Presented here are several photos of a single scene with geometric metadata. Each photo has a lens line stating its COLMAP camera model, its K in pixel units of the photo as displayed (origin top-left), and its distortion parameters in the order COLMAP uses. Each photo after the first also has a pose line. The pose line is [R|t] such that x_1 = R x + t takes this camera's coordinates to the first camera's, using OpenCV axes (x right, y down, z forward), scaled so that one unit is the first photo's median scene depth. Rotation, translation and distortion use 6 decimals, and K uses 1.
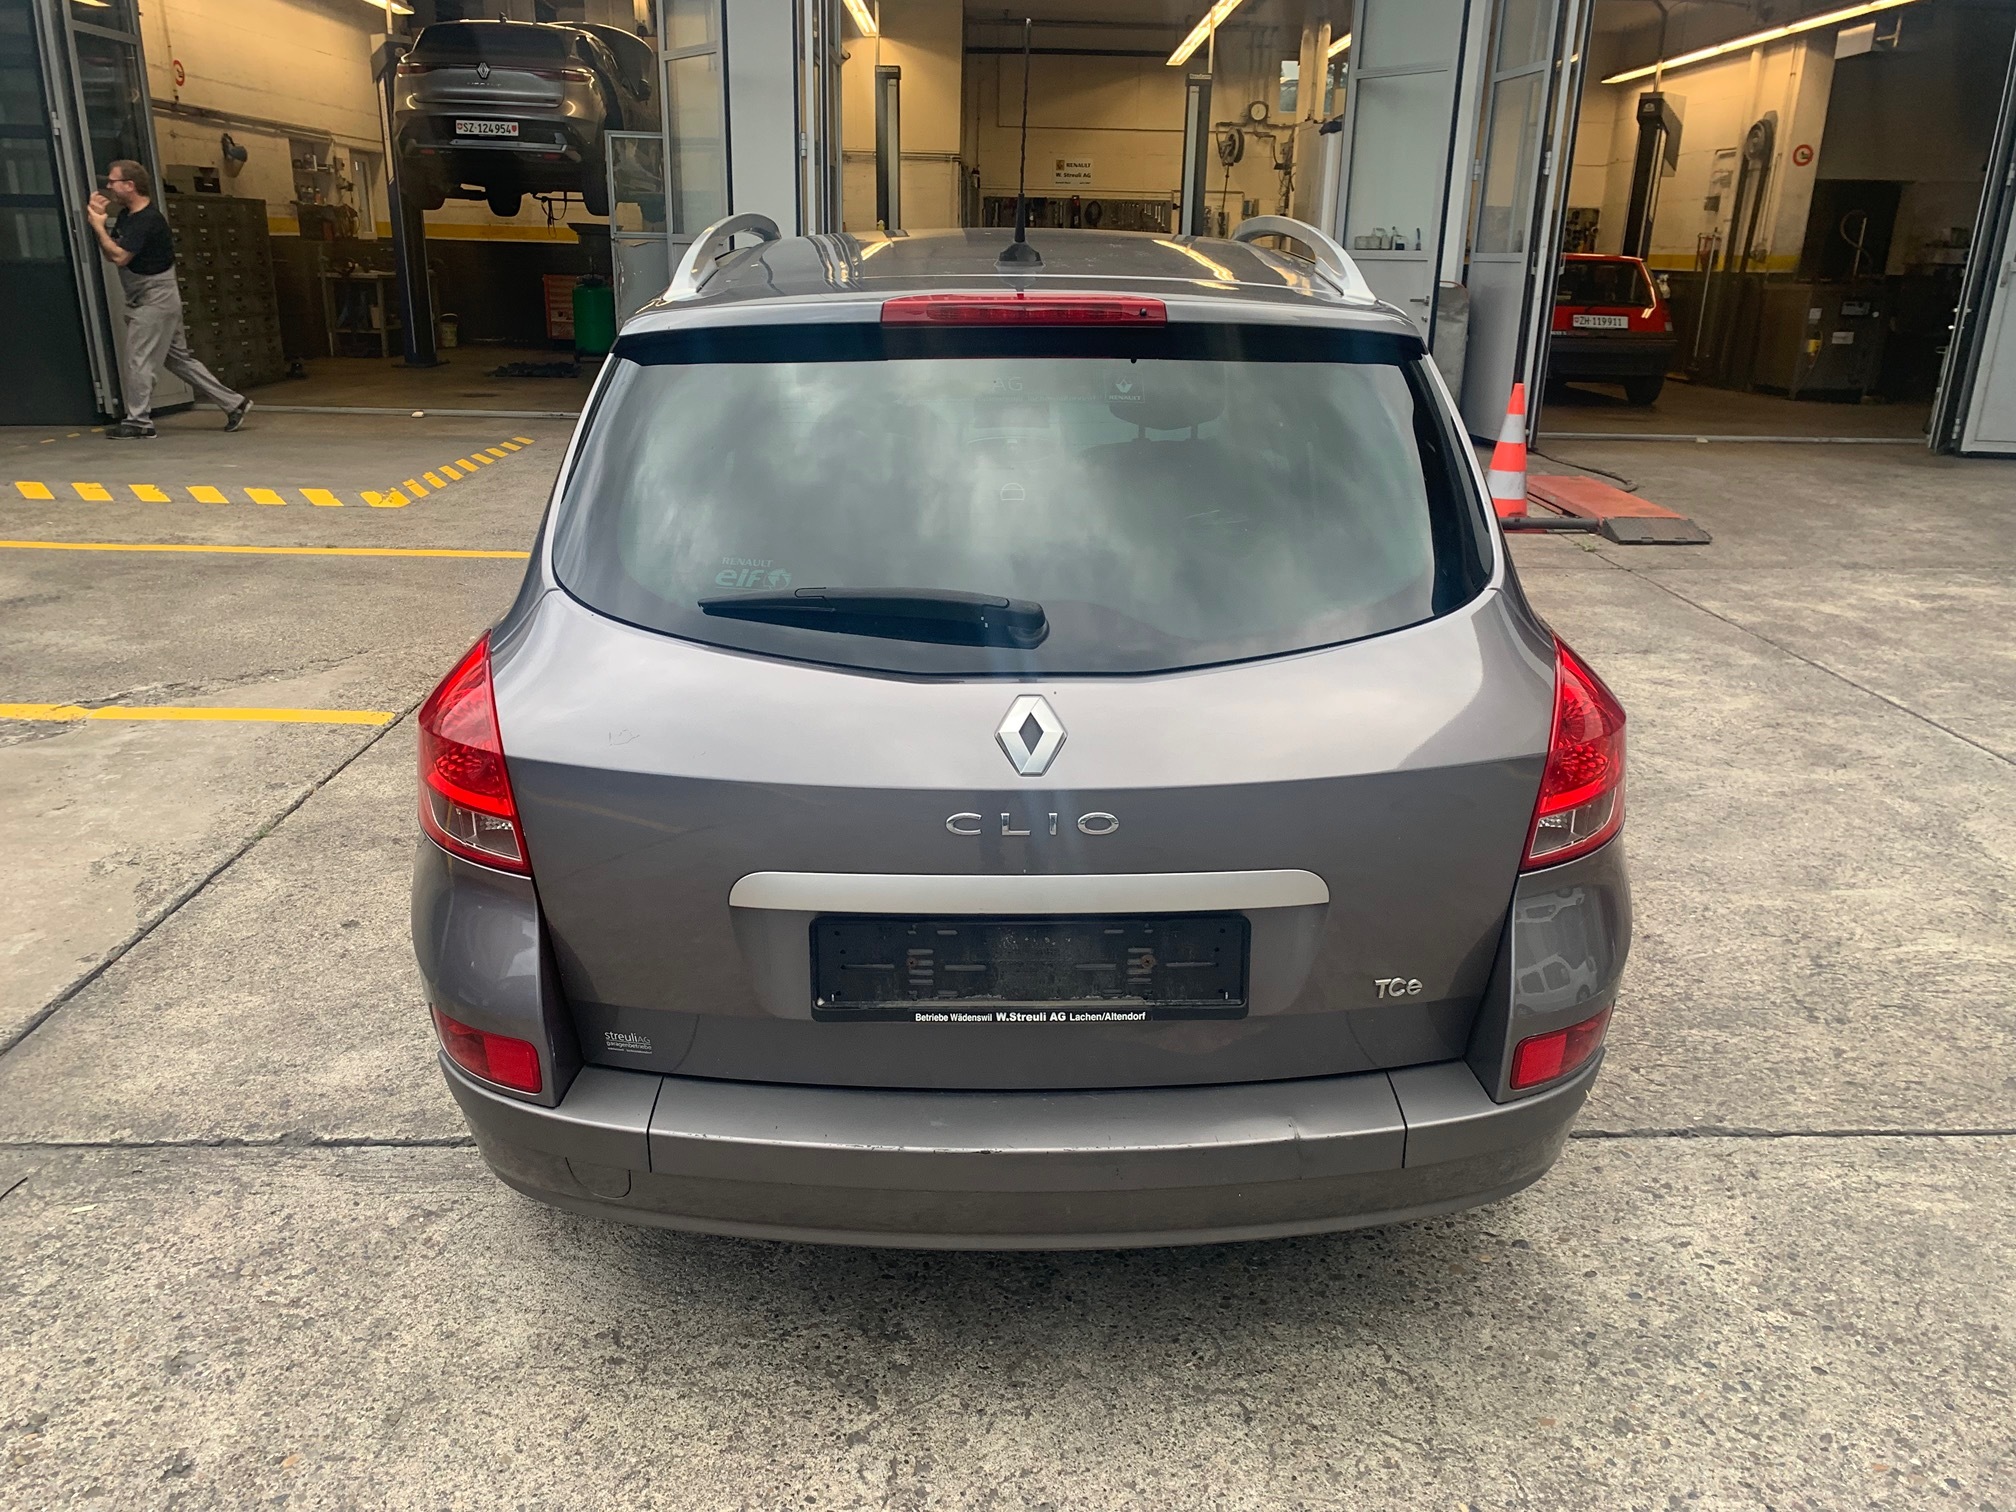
lens RADIAL K [[1544.8, 0, 994.4], [0, 1544.8, 754.7], [0, 0, 1]] dist [0.019816, -0.009121]
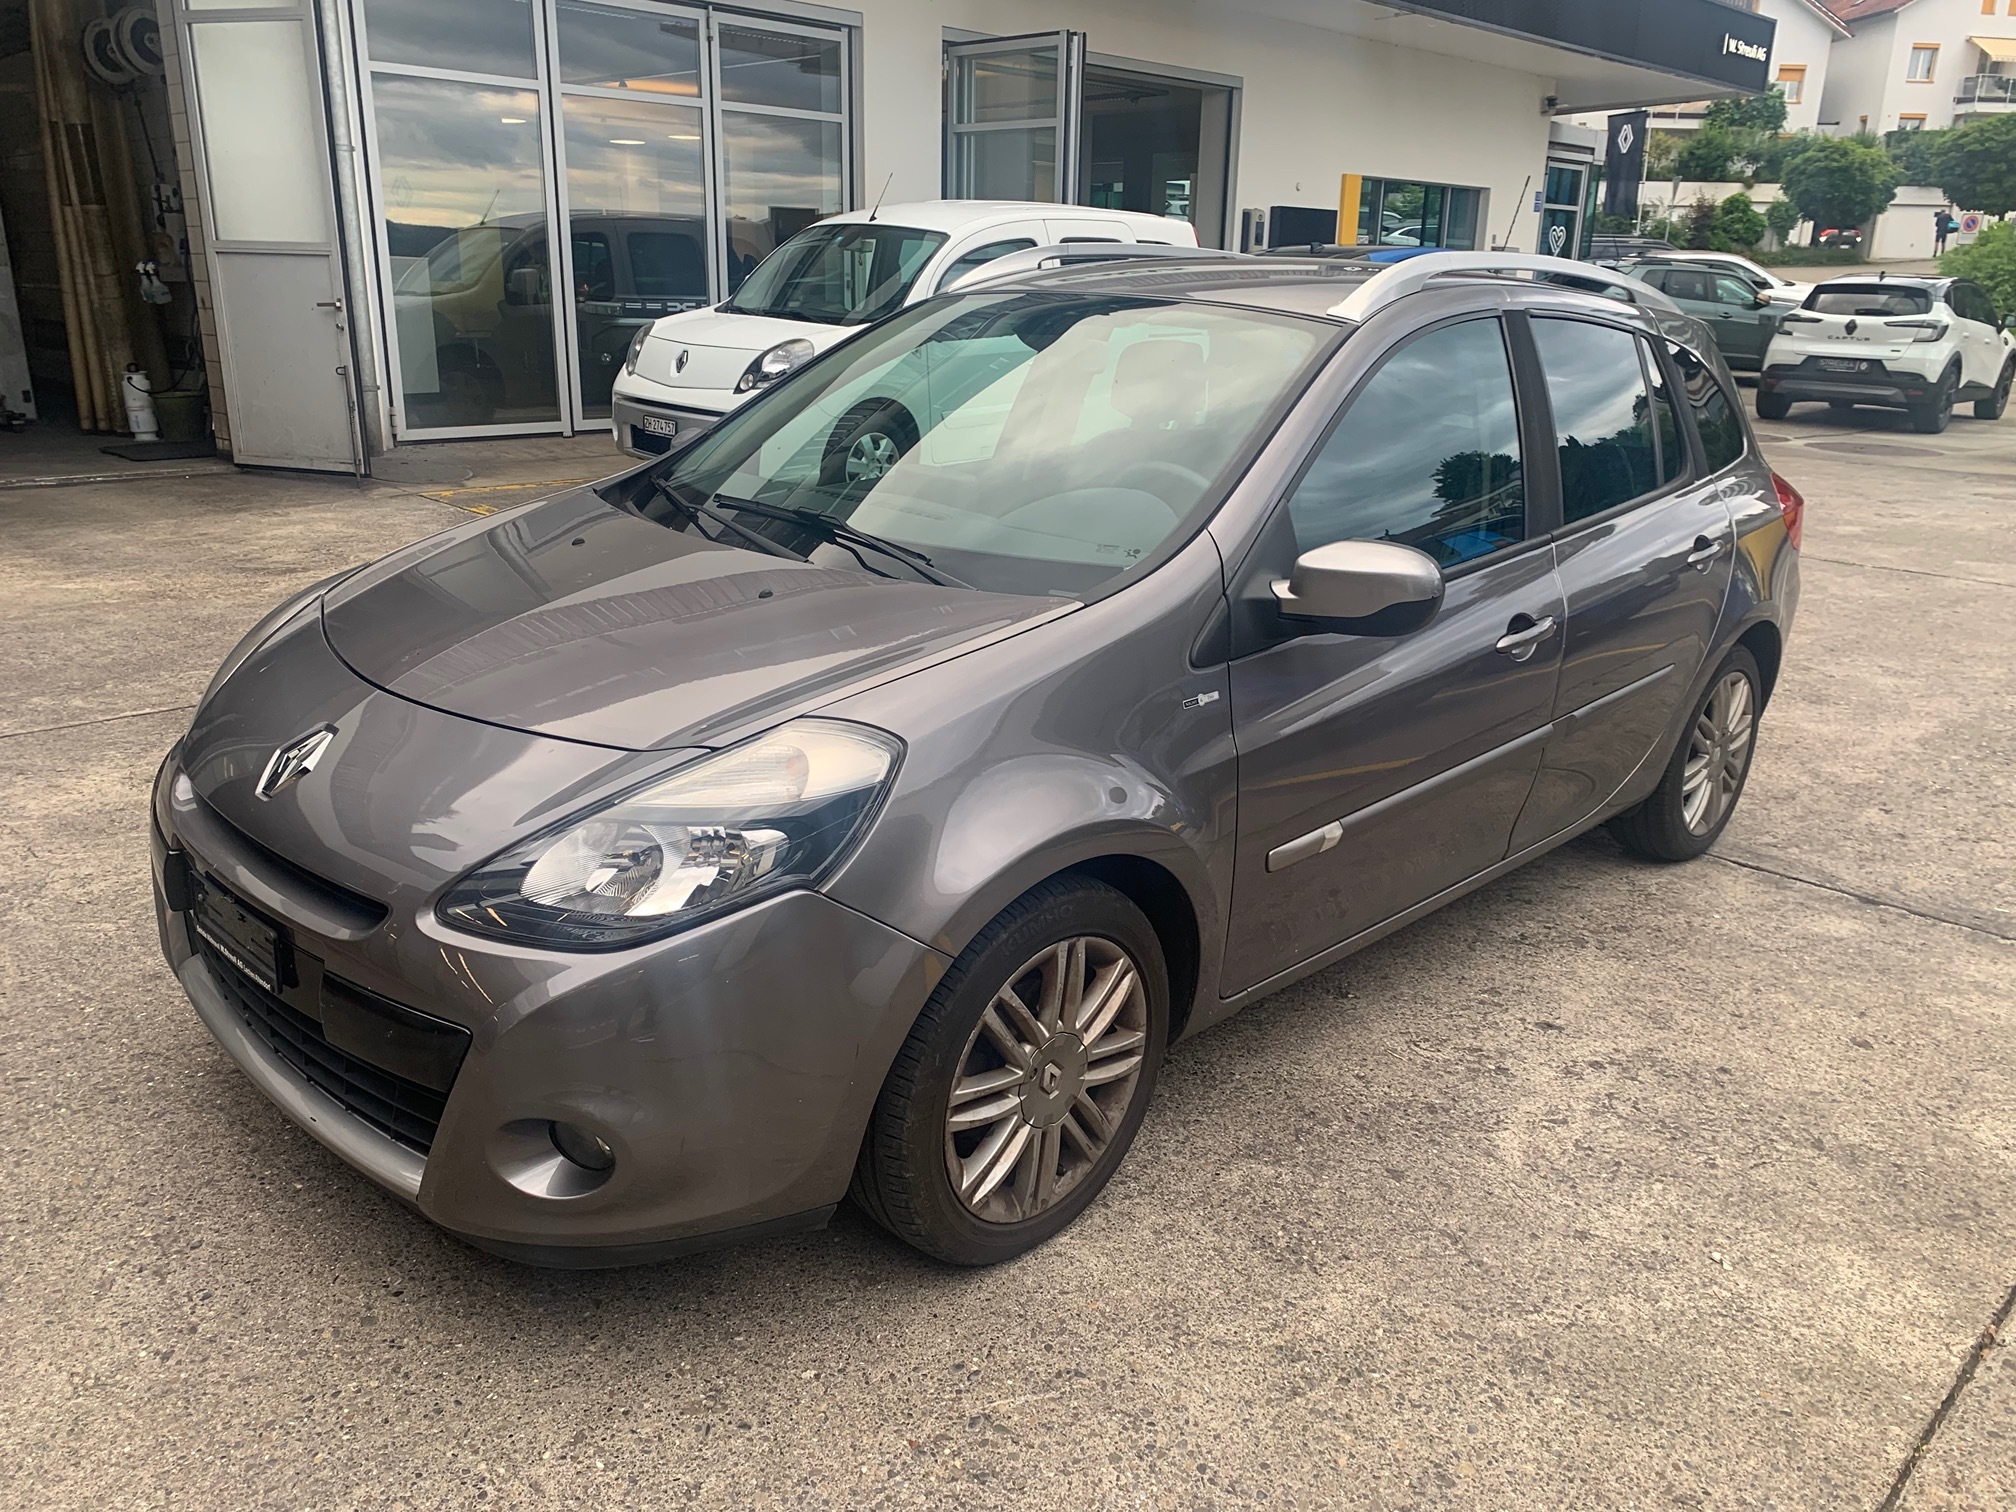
lens RADIAL K [[1544.8, 0, 994.4], [0, 1544.8, 754.7], [0, 0, 1]] dist [0.019816, -0.009121]
pose [[-0.704272, -0.241730, 0.667508, -0.584753], [0.185362, 0.845018, 0.501584, -0.547432], [-0.685304, 0.476982, -0.550315, 1.656986]]
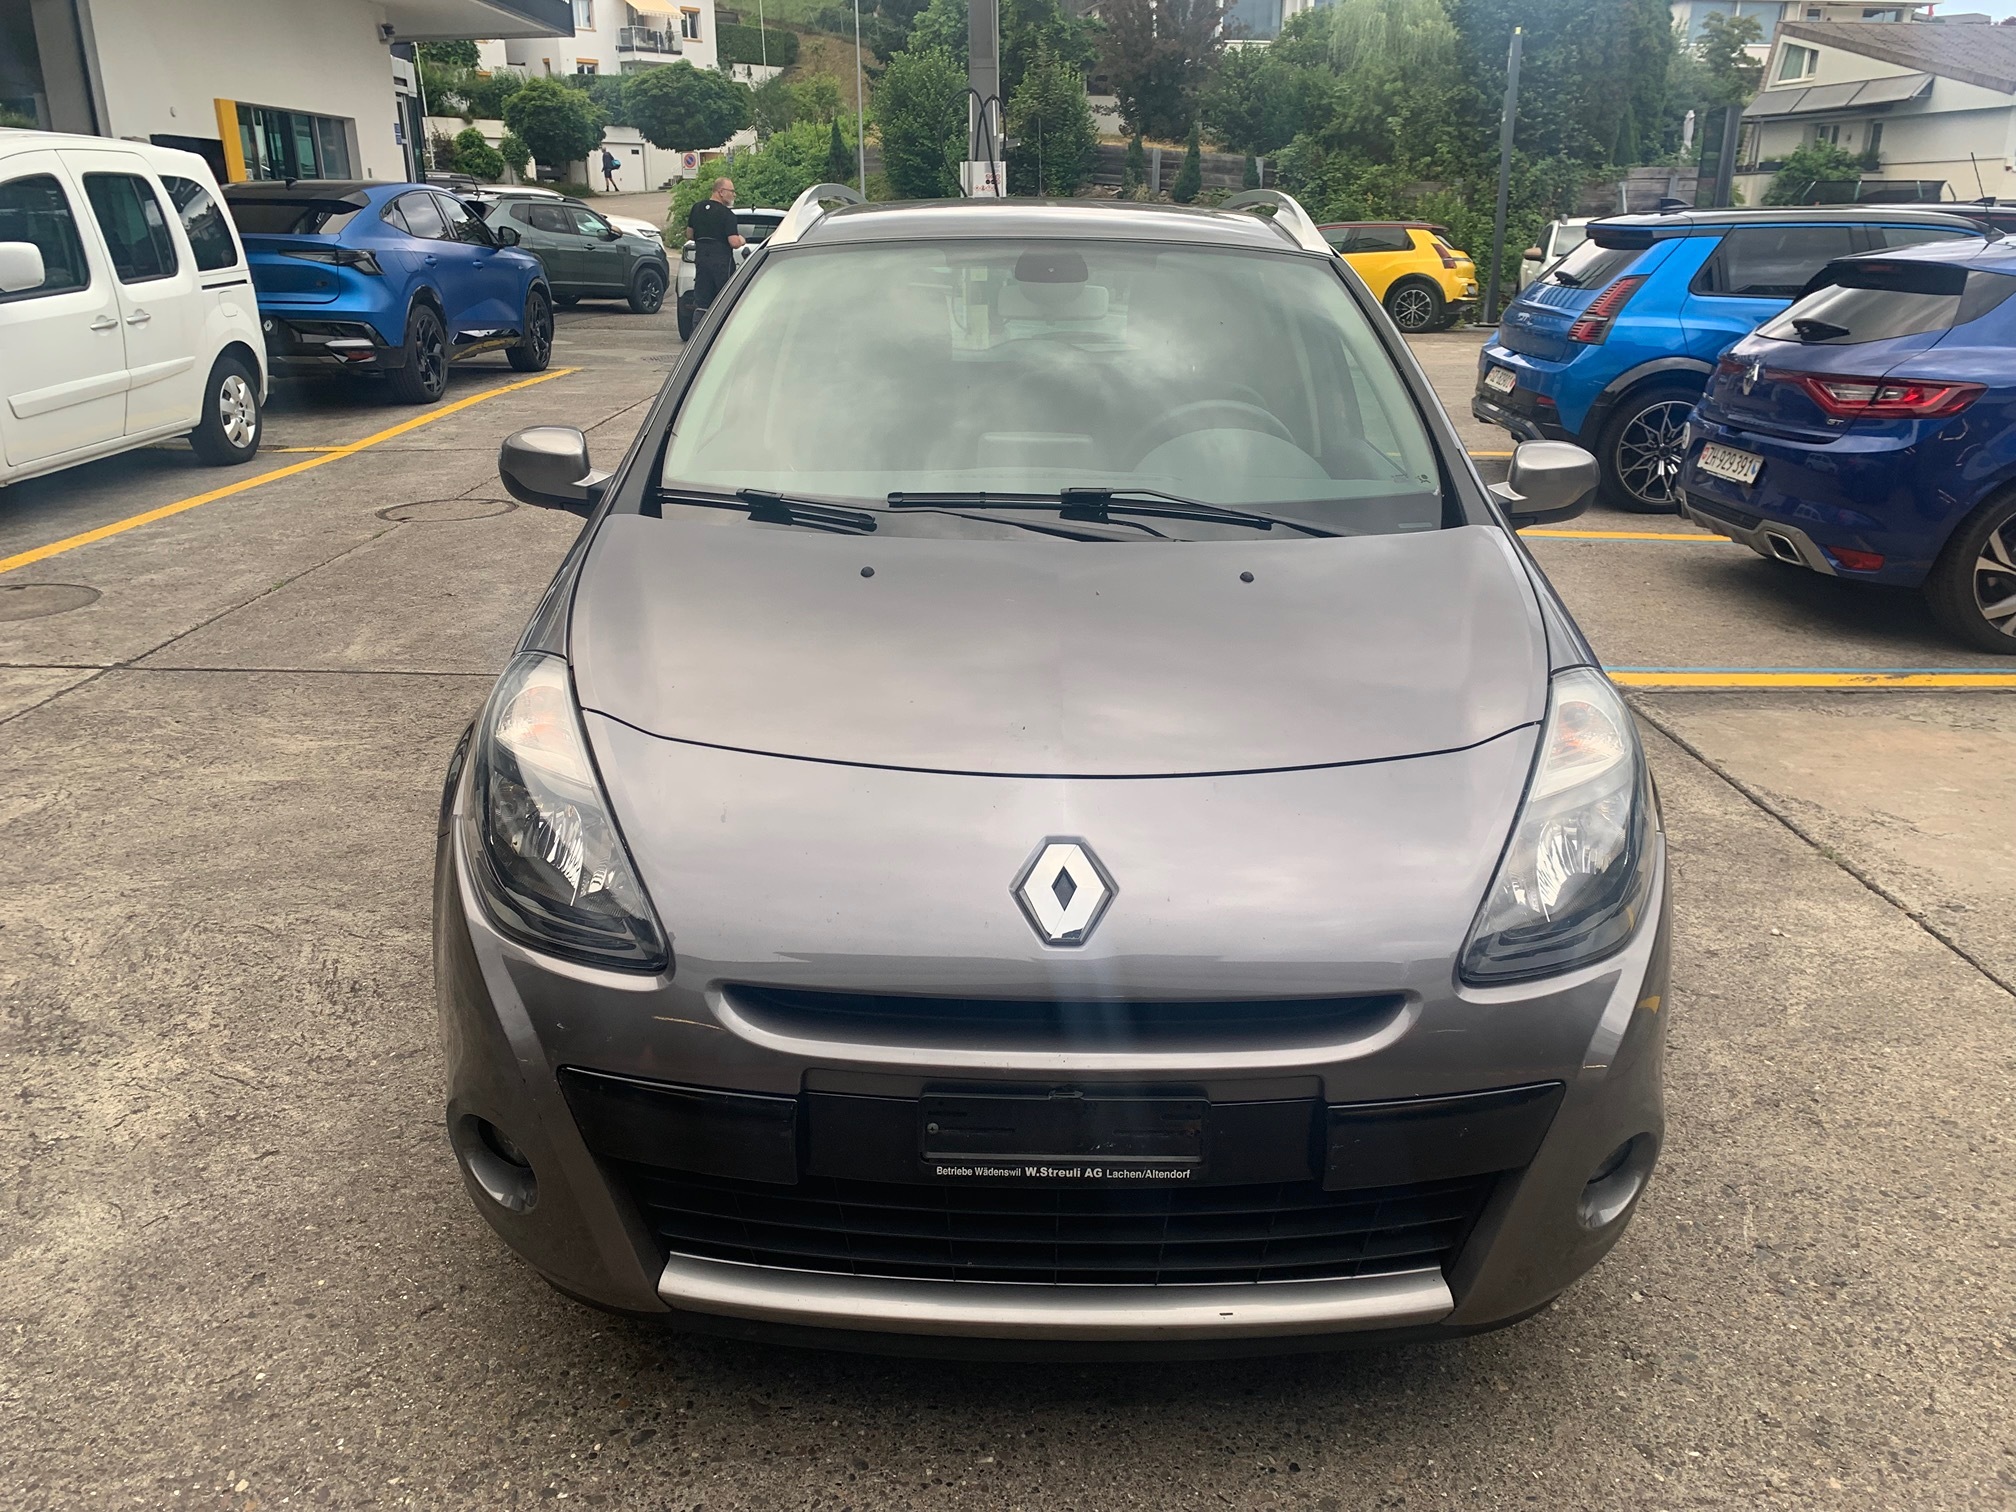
lens RADIAL K [[1542.0, 0, 1008.0], [0, 1542.0, 756.0], [0, 0, 1]] dist [0.005489, -0.007495]
pose [[-0.999707, -0.021816, 0.010464, 0.014904], [-0.011143, 0.799006, 0.601219, -0.589832], [-0.021477, 0.600927, -0.799016, 1.842327]]
